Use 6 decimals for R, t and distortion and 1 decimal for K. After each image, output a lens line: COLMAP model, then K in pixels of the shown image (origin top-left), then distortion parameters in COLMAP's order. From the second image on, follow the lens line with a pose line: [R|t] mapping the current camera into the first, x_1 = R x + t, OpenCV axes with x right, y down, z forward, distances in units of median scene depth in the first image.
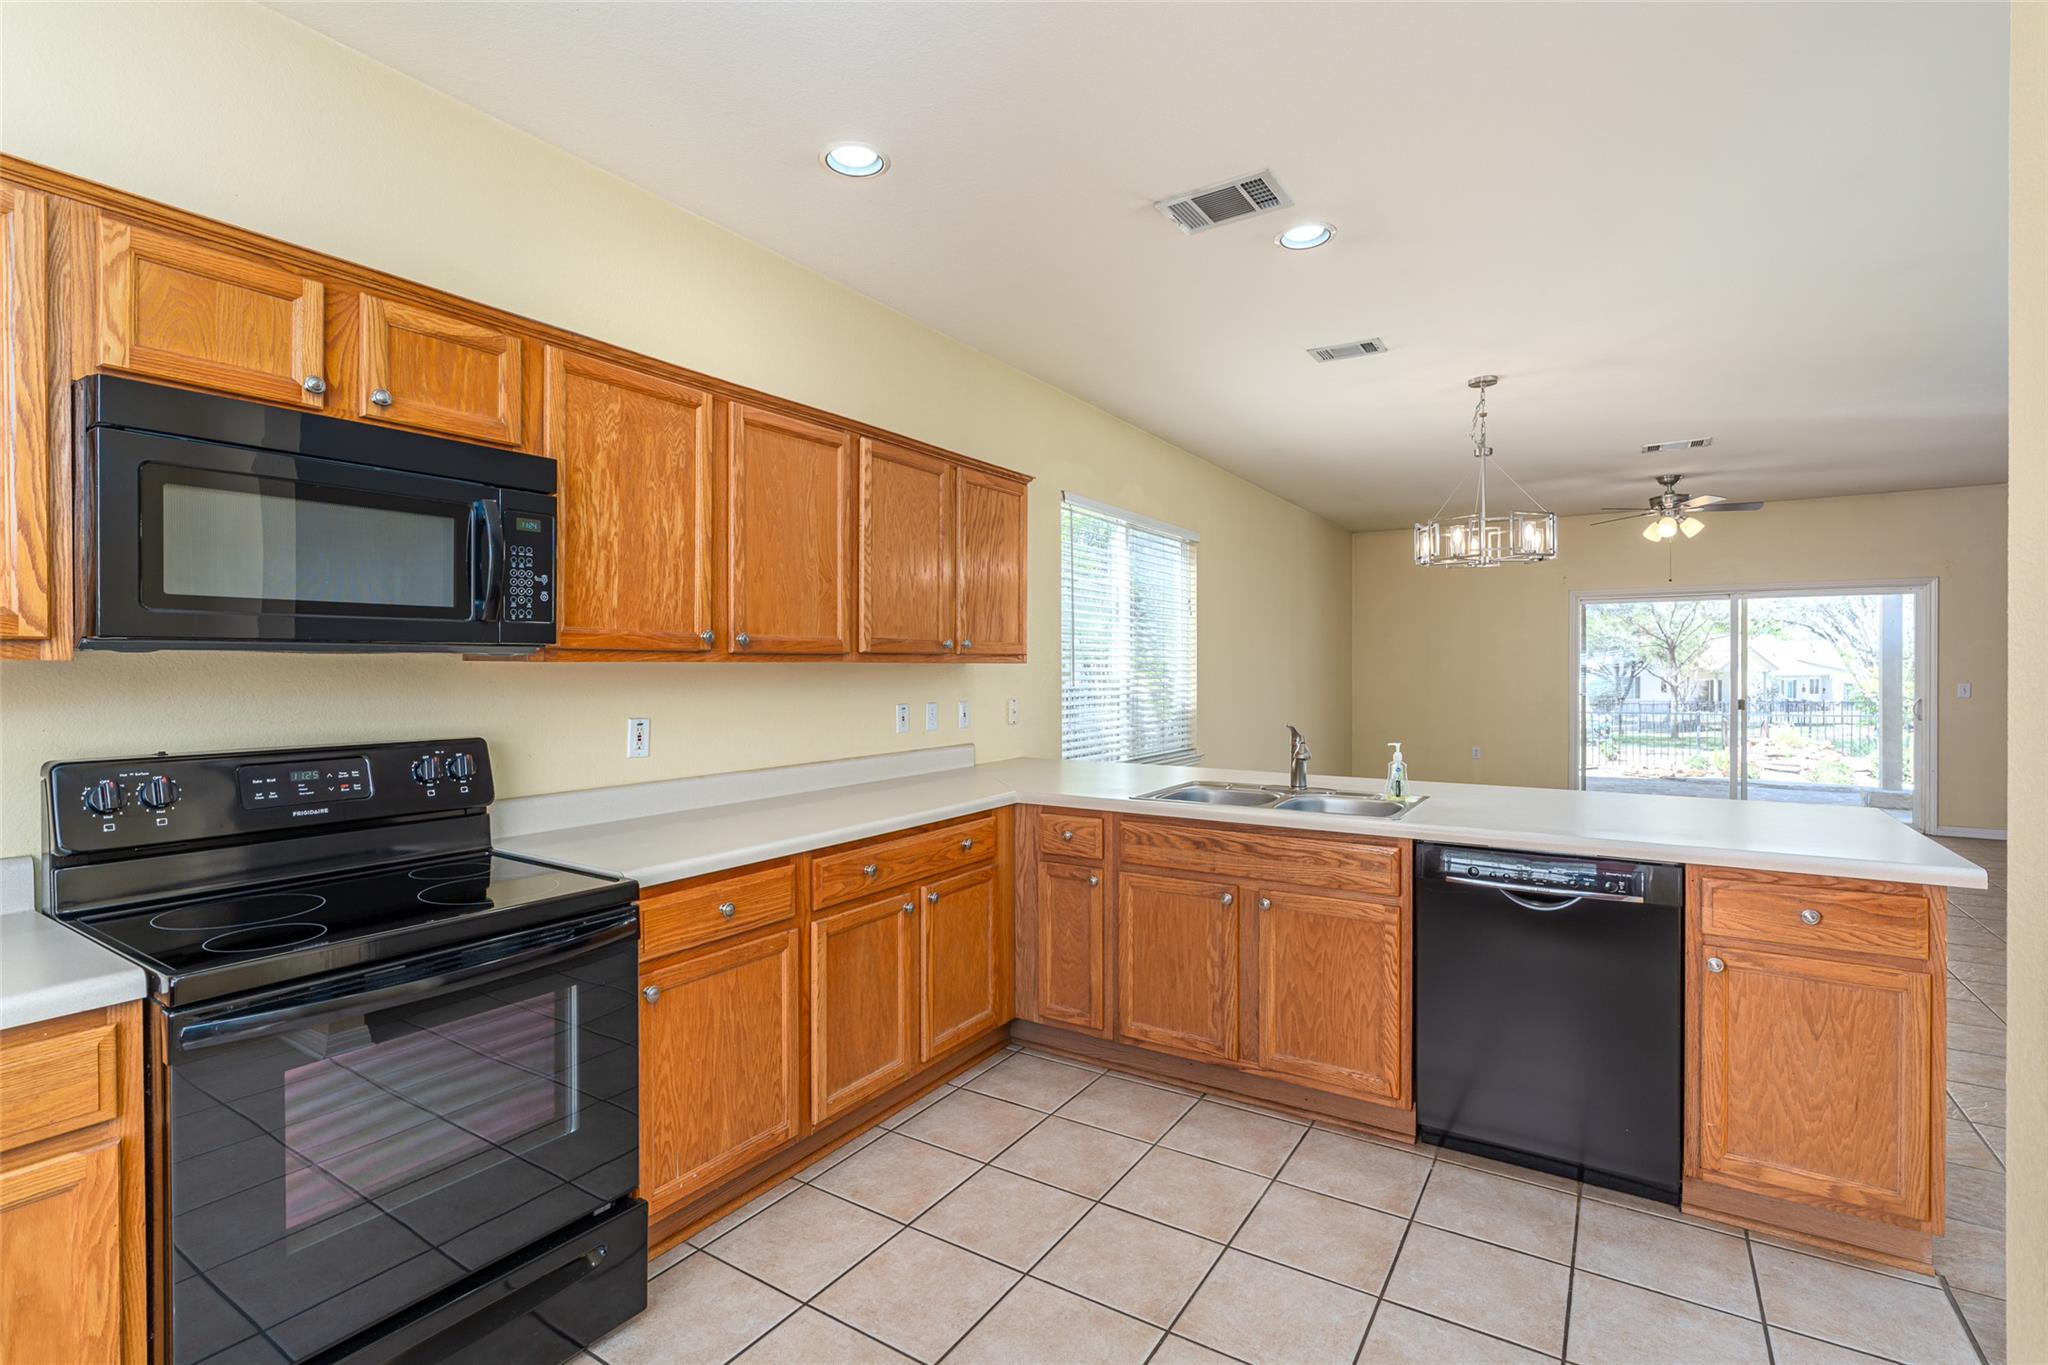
lens RADIAL K [[935.8, 0, 1026.0], [0, 935.8, 679.2], [0, 0, 1]] dist [-0.014077, 0.002939]
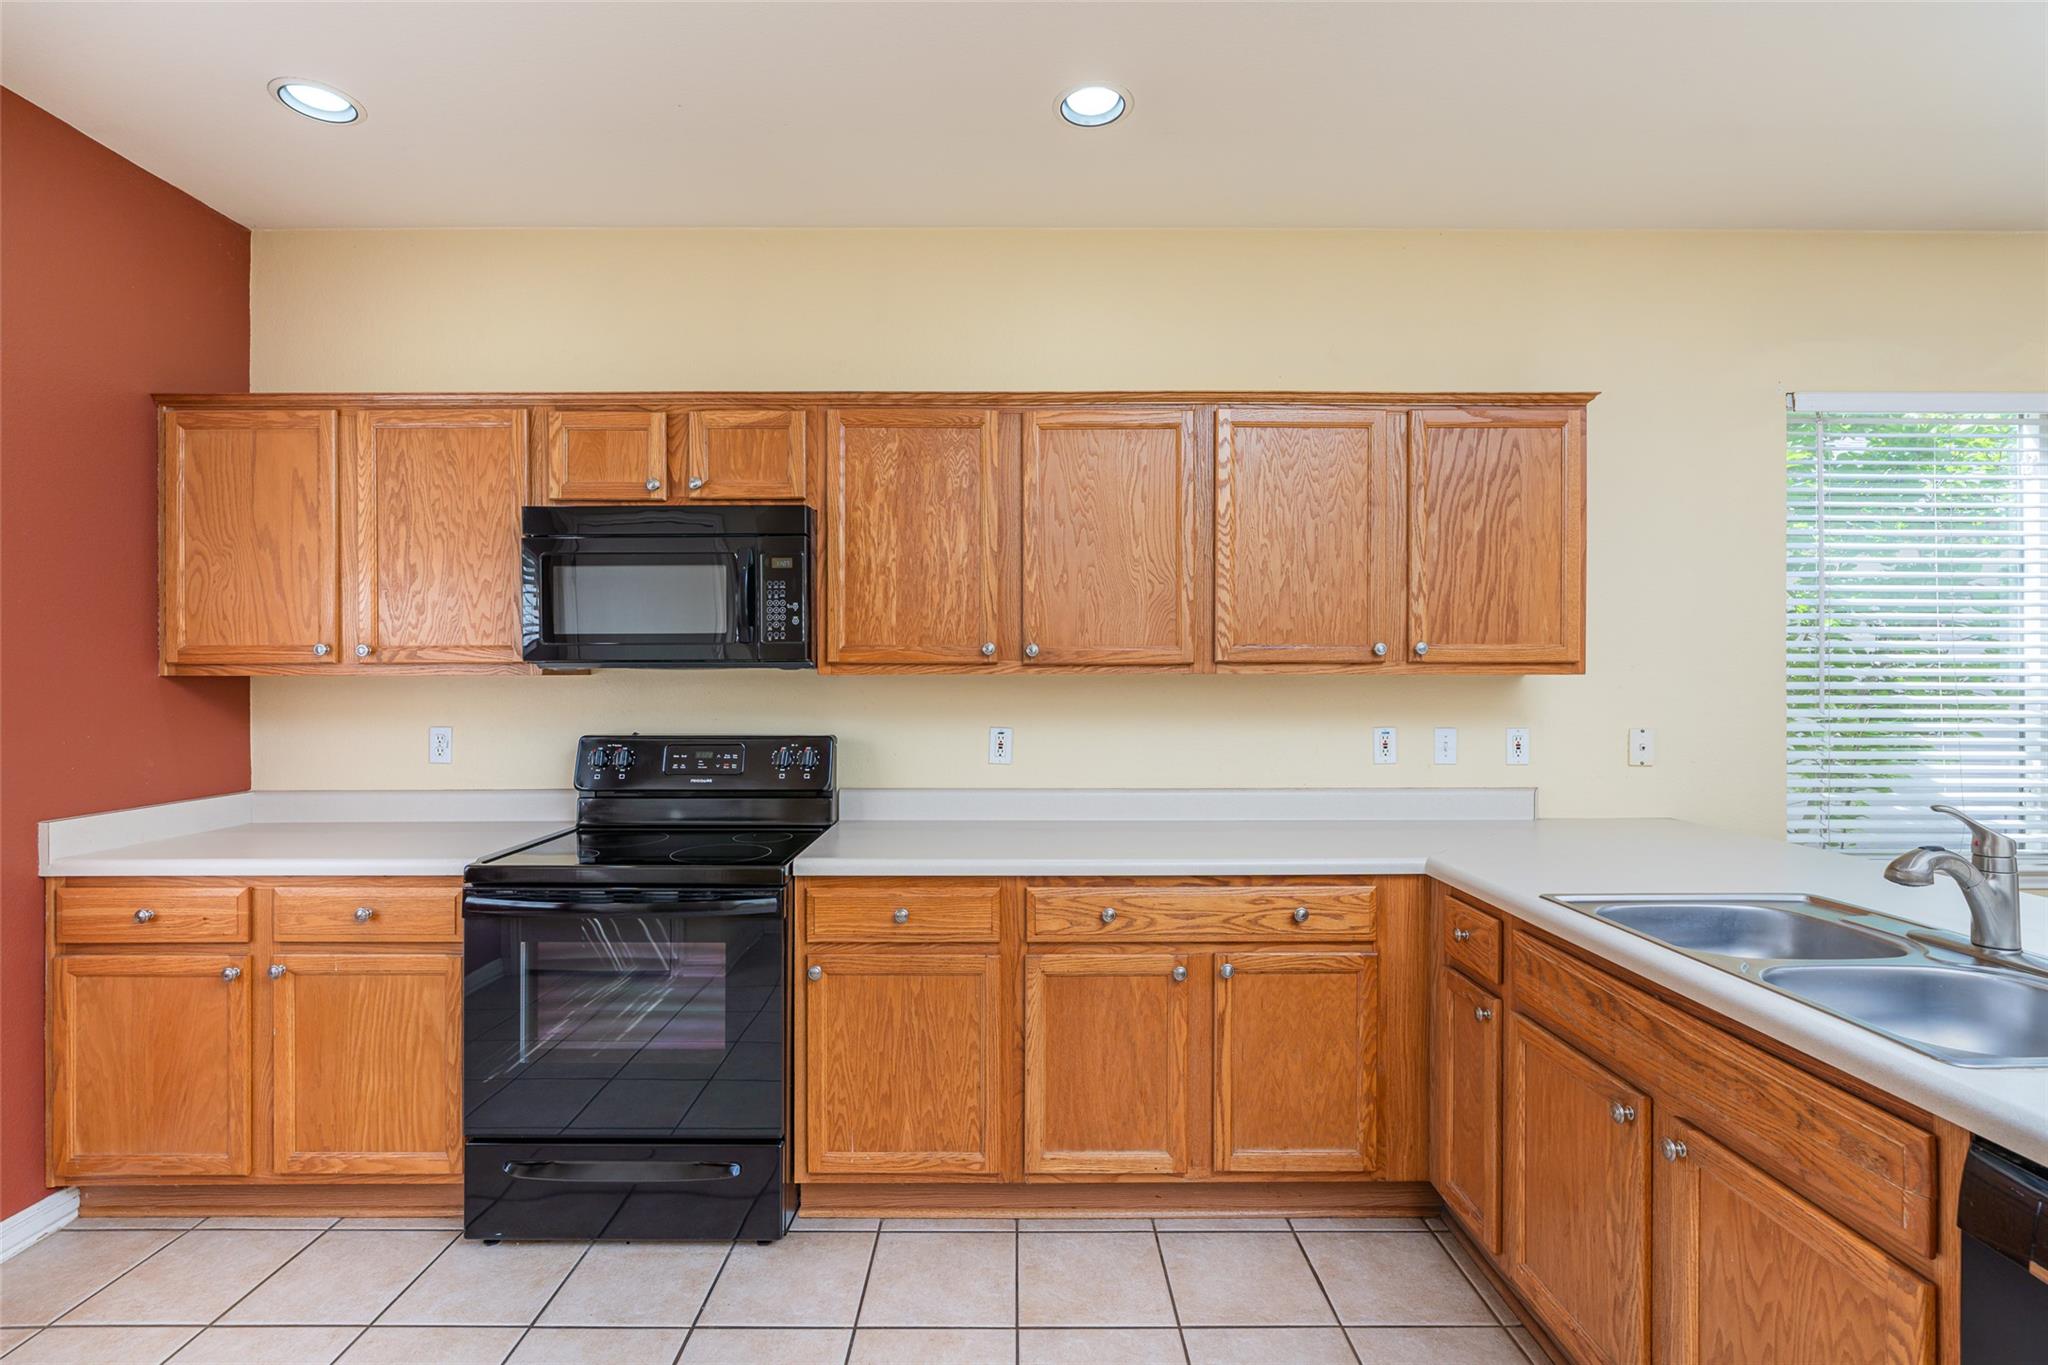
lens RADIAL K [[935.8, 0, 1021.4], [0, 935.8, 687.4], [0, 0, 1]] dist [-0.014077, 0.002939]
pose [[0.545983, 0.006037, -0.837775, 0.481773], [-0.011820, 0.999930, -0.000498, -0.003715], [0.837713, 0.010174, 0.546016, 0.431507]]
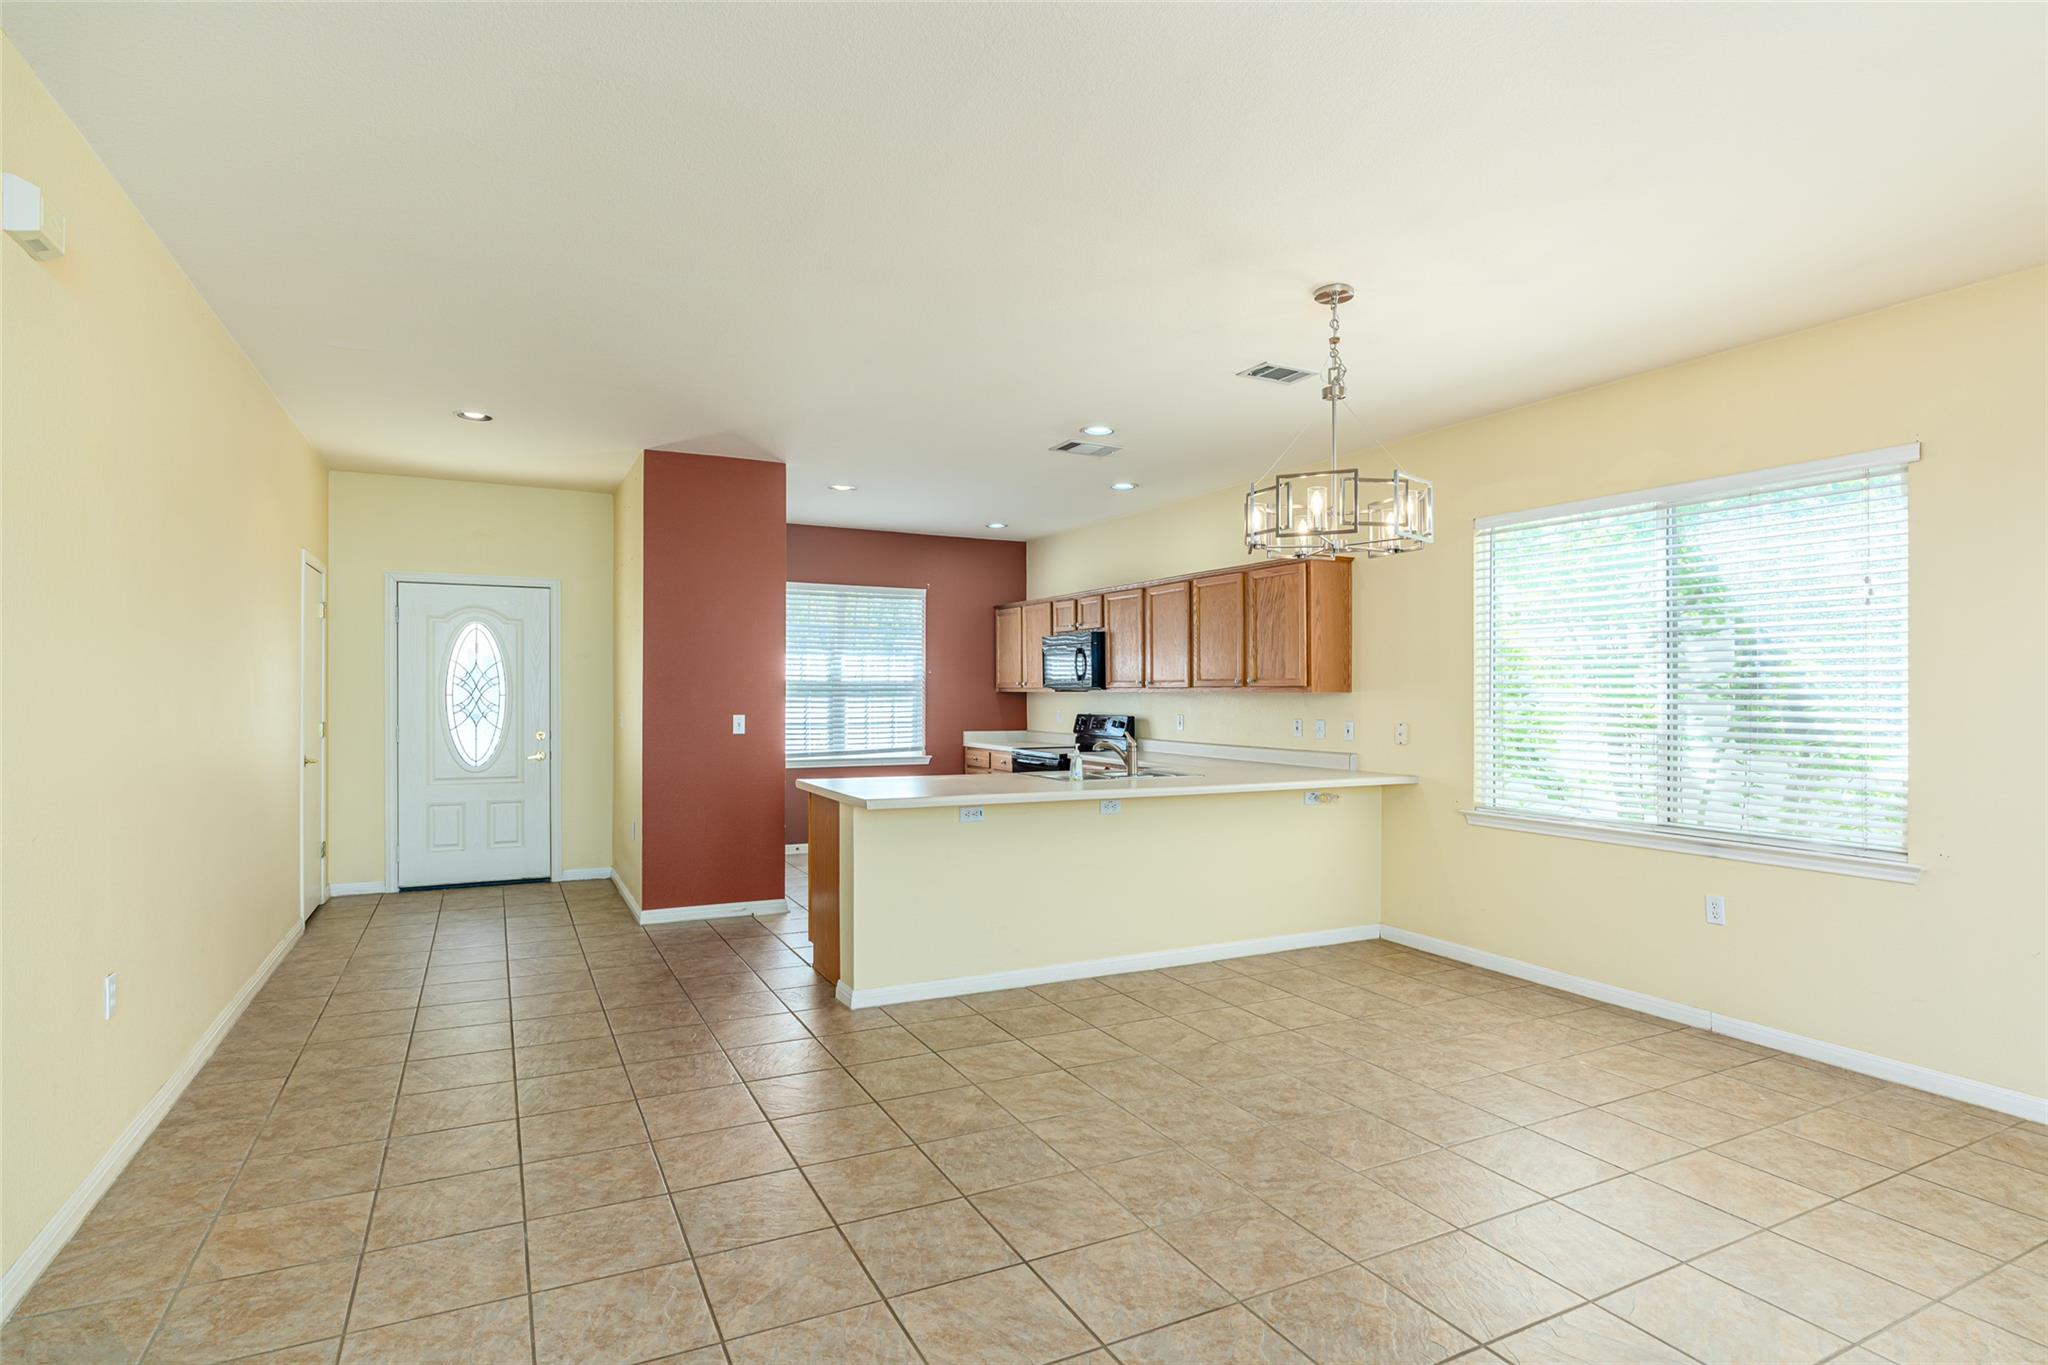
lens RADIAL K [[1029.7, 0, 1024.0], [0, 1029.7, 690.3], [0, 0, 1]] dist [-0.011228, -0.001722]
pose [[-0.491136, -0.005849, -0.871064, 2.112867], [-0.018352, 0.999825, 0.003633, -0.024057], [0.870890, 0.017770, -0.491157, 1.937580]]
